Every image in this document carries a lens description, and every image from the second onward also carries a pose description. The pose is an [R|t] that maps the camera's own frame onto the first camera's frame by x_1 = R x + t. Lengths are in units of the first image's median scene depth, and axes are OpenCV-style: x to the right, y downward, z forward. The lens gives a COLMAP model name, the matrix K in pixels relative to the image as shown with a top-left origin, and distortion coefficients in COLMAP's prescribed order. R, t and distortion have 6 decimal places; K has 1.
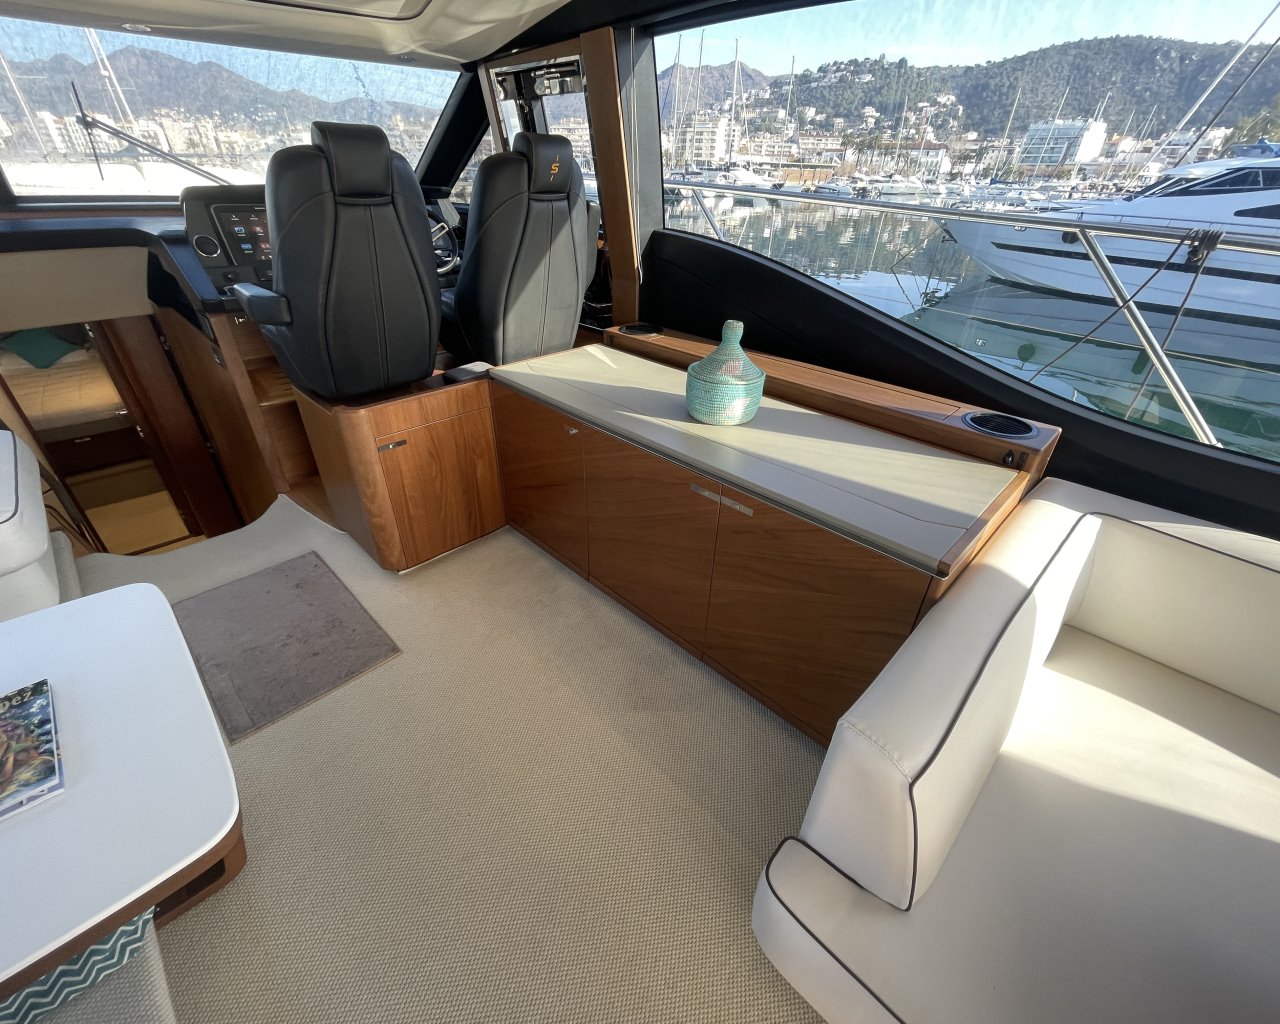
lens RADIAL K [[547.8, 0, 640.5], [0, 547.8, 518.7], [0, 0, 1]] dist [-0.001838, 0.000363]
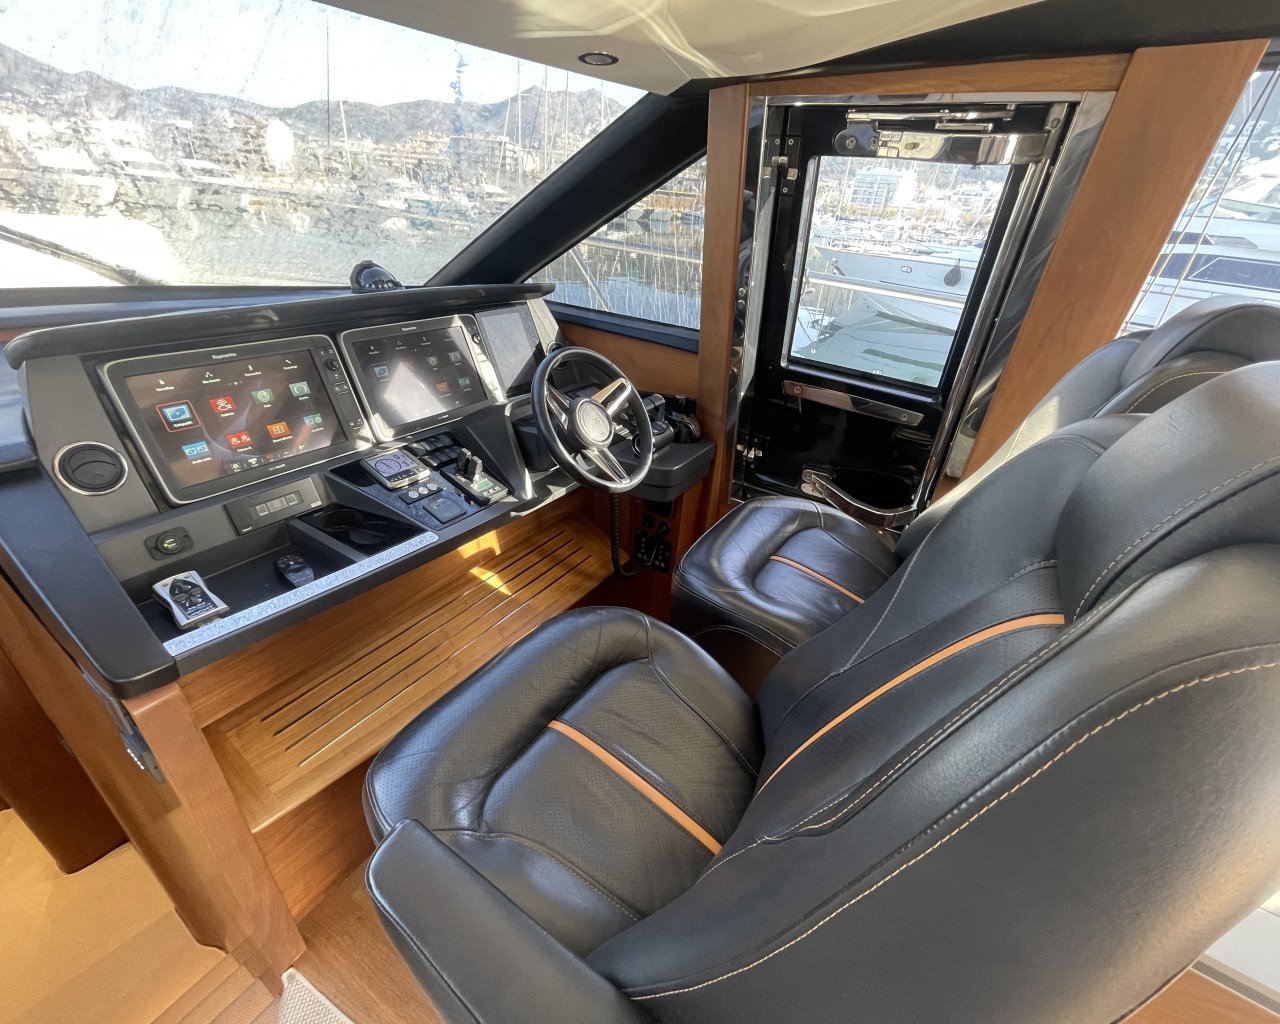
lens RADIAL K [[552.6, 0, 642.1], [0, 552.6, 516.0], [0, 0, 1]] dist [-0.013253, 0.007090]
pose [[0.977572, -0.057036, 0.202729, -0.476900], [0.063941, 0.997570, -0.027670, -0.414873], [-0.200658, 0.040012, 0.978844, 0.524595]]
